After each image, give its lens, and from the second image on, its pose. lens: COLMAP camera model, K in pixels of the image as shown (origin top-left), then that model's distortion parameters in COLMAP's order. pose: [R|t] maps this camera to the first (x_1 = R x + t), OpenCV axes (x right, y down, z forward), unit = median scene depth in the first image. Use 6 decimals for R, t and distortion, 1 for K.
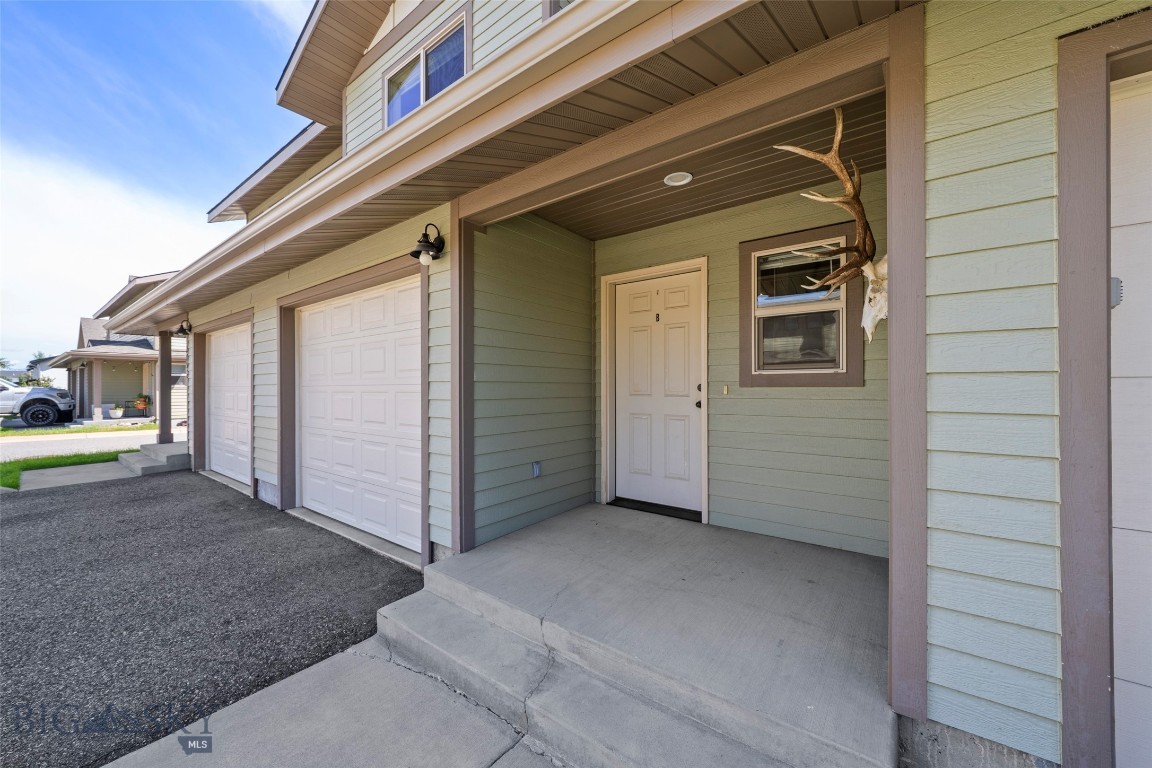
lens RADIAL K [[437.2, 0, 576.0], [0, 437.2, 384.0], [0, 0, 1]] dist [0.000207, 0.000016]
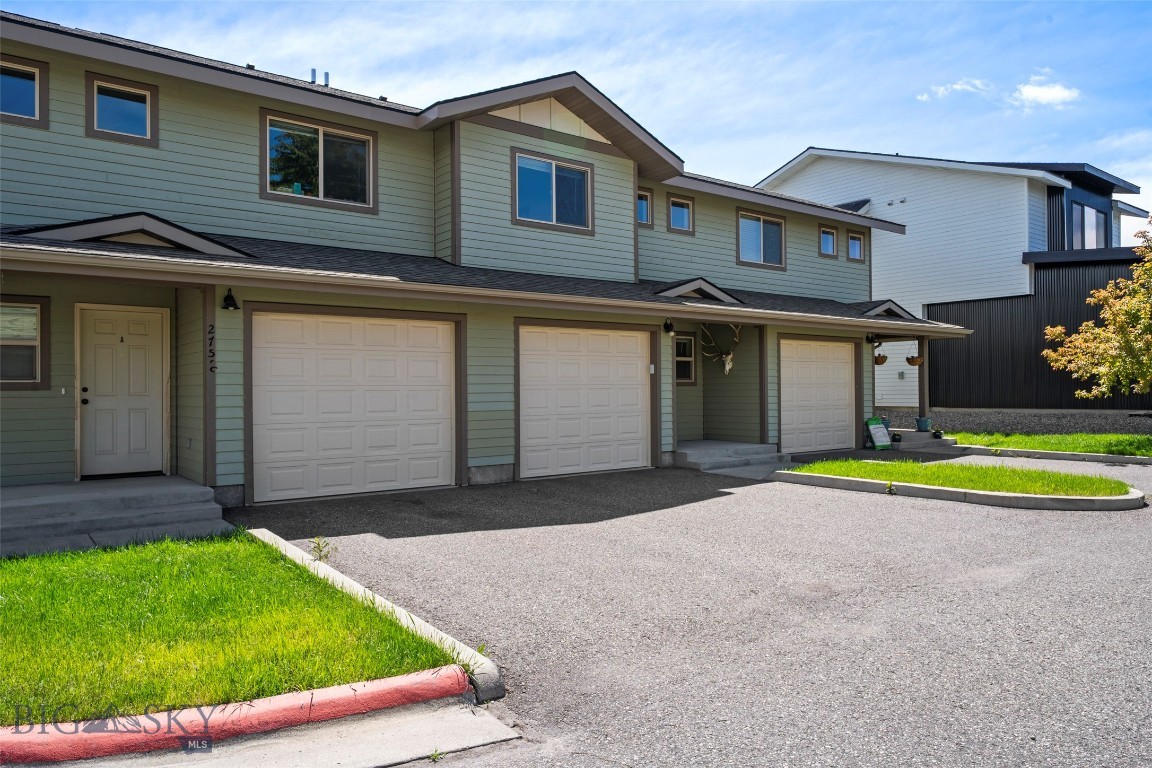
lens RADIAL K [[774.1, 0, 576.0], [0, 774.1, 384.0], [0, 0, 1]] dist [-0.000124, -0.001948]
pose [[0.250636, 0.008708, 0.968042, -3.406281], [0.000747, 0.999958, -0.009189, 0.027222], [-0.968081, 0.003026, 0.250619, 0.309977]]
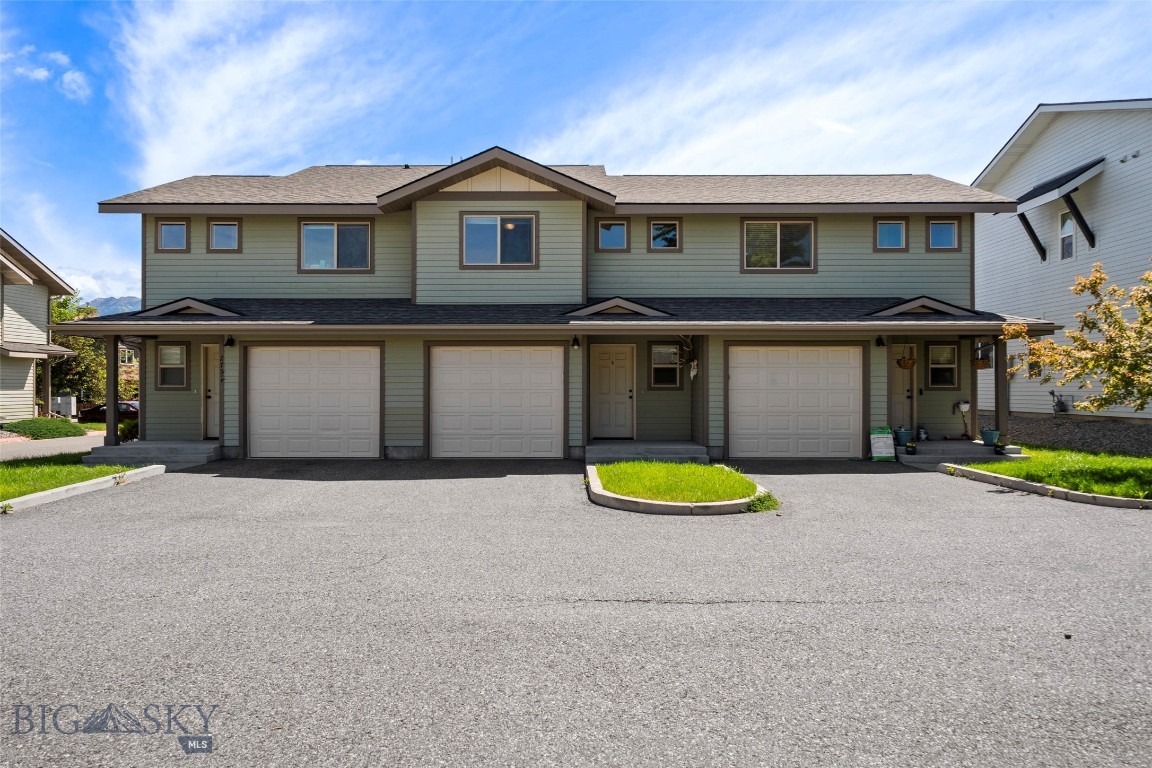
lens RADIAL K [[774.1, 0, 576.0], [0, 774.1, 384.0], [0, 0, 1]] dist [-0.000124, -0.001948]
pose [[0.792379, 0.005639, 0.610003, -2.545663], [-0.007406, 0.999973, 0.000376, -0.029700], [-0.609984, -0.004815, 0.792399, -2.258990]]
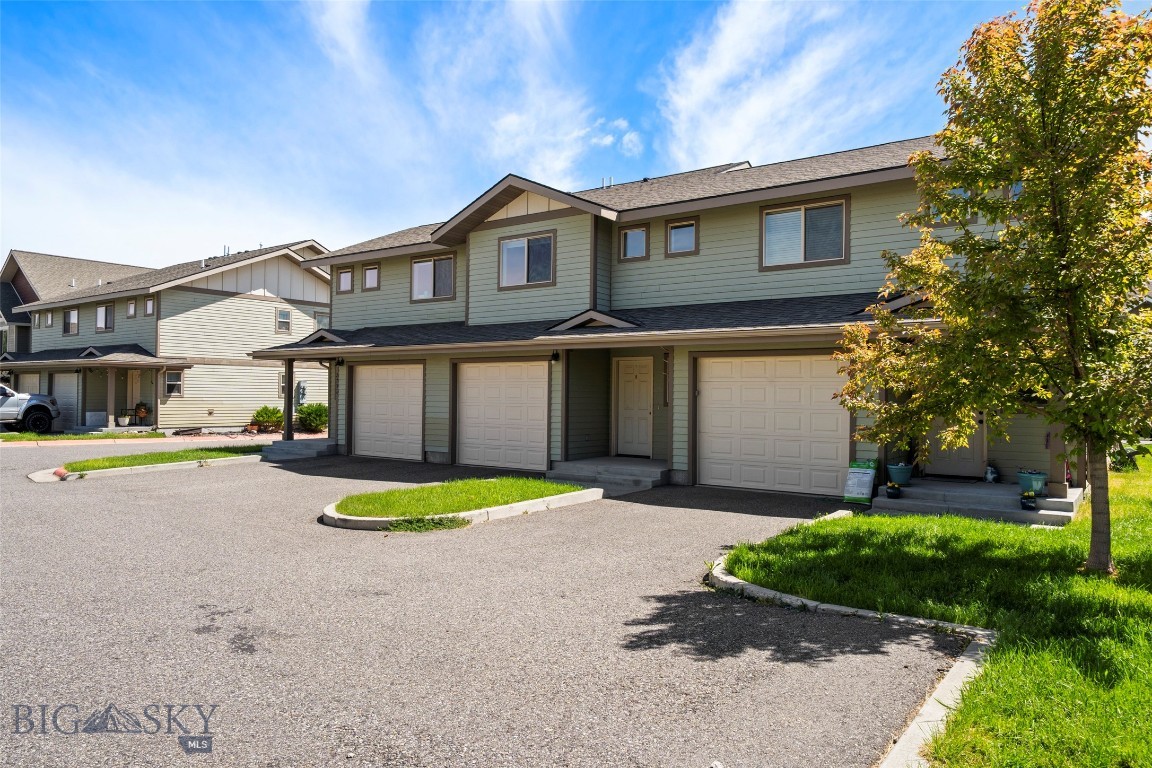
lens RADIAL K [[774.1, 0, 576.0], [0, 774.1, 384.0], [0, 0, 1]] dist [-0.000124, -0.001948]
pose [[0.999758, 0.015074, 0.016007, -0.197288], [-0.014939, 0.999852, -0.008533, -0.069491], [-0.016133, 0.008292, 0.999835, -3.050268]]
